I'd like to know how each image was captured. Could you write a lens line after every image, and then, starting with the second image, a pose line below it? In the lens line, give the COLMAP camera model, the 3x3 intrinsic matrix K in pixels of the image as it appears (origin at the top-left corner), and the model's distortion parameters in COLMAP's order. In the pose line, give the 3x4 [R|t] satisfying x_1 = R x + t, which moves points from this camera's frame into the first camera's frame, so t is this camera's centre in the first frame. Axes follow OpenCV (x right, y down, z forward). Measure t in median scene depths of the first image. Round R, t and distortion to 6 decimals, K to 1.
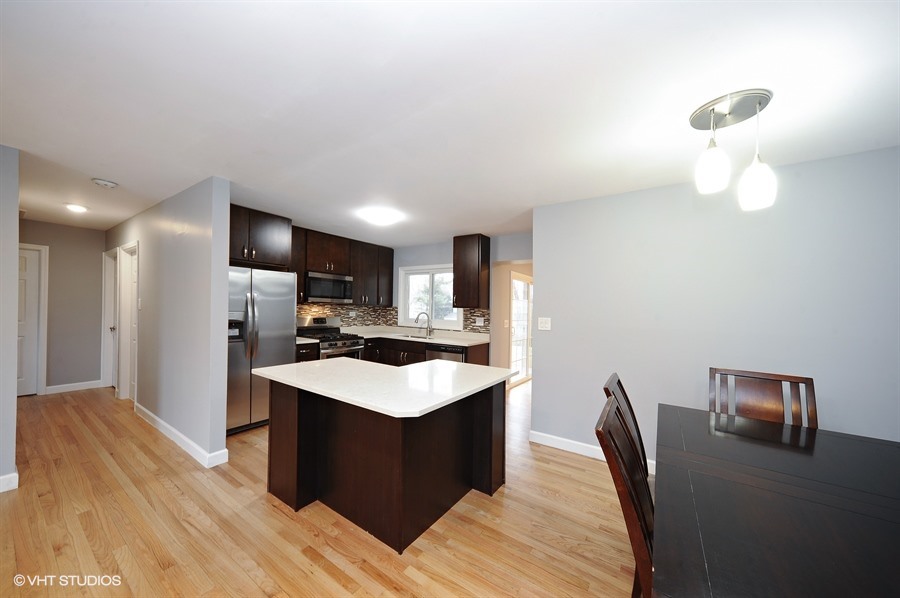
lens RADIAL K [[307.6, 0, 448.3], [0, 307.6, 306.5], [0, 0, 1]] dist [0.004892, 0.000142]
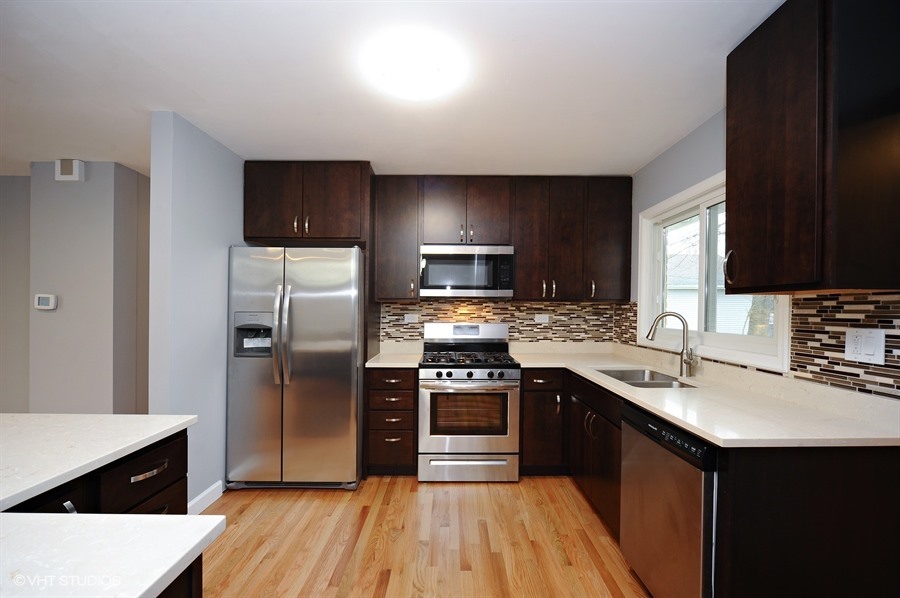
lens RADIAL K [[384.5, 0, 453.5], [0, 384.5, 308.7], [0, 0, 1]] dist [-0.000439, 0.000156]
pose [[0.573447, -0.027463, -0.818782, 0.167404], [0.018518, 0.999617, -0.020559, 0.021375], [0.819033, -0.003372, 0.573736, 0.569762]]
